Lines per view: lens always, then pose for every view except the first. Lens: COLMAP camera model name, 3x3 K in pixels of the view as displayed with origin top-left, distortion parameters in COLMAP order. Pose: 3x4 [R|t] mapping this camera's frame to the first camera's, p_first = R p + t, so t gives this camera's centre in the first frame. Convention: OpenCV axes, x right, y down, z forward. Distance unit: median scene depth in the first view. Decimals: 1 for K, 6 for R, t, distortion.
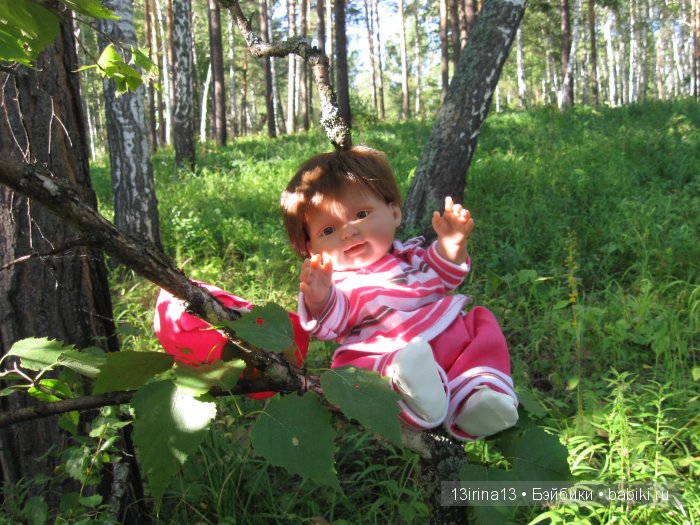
lens RADIAL K [[740.4, 0, 366.0], [0, 740.4, 264.3], [0, 0, 1]] dist [-0.114931, 0.034653]
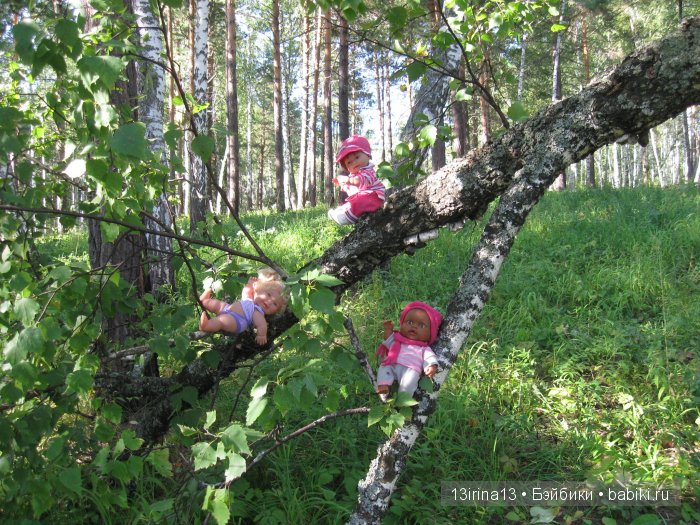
lens RADIAL K [[744.2, 0, 358.5], [0, 744.2, 260.6], [0, 0, 1]] dist [-0.135096, 0.087782]
pose [[0.999220, 0.025286, -0.030338, 0.069921], [-0.028379, 0.993930, -0.106288, 0.039253], [0.027466, 0.107066, 0.993872, -0.246946]]
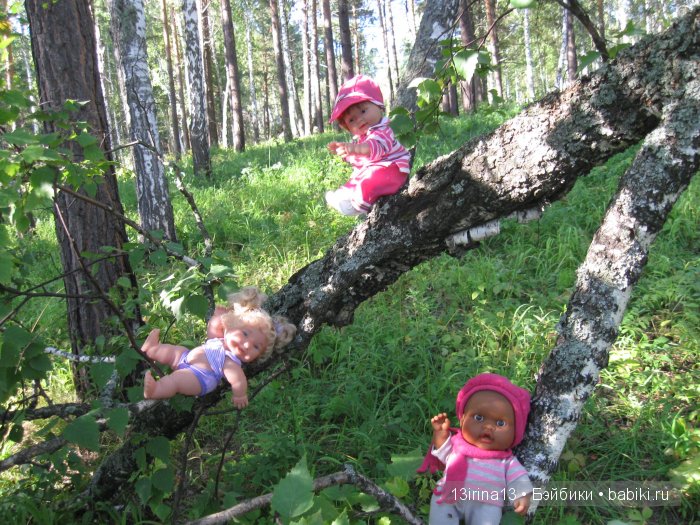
lens RADIAL K [[744.2, 0, 358.5], [0, 744.2, 260.6], [0, 0, 1]] dist [-0.135096, 0.087782]
pose [[0.997760, -0.041850, -0.052182, 0.067456], [0.041824, 0.999124, -0.001583, 0.015304], [0.052203, -0.000603, 0.998636, -0.176739]]
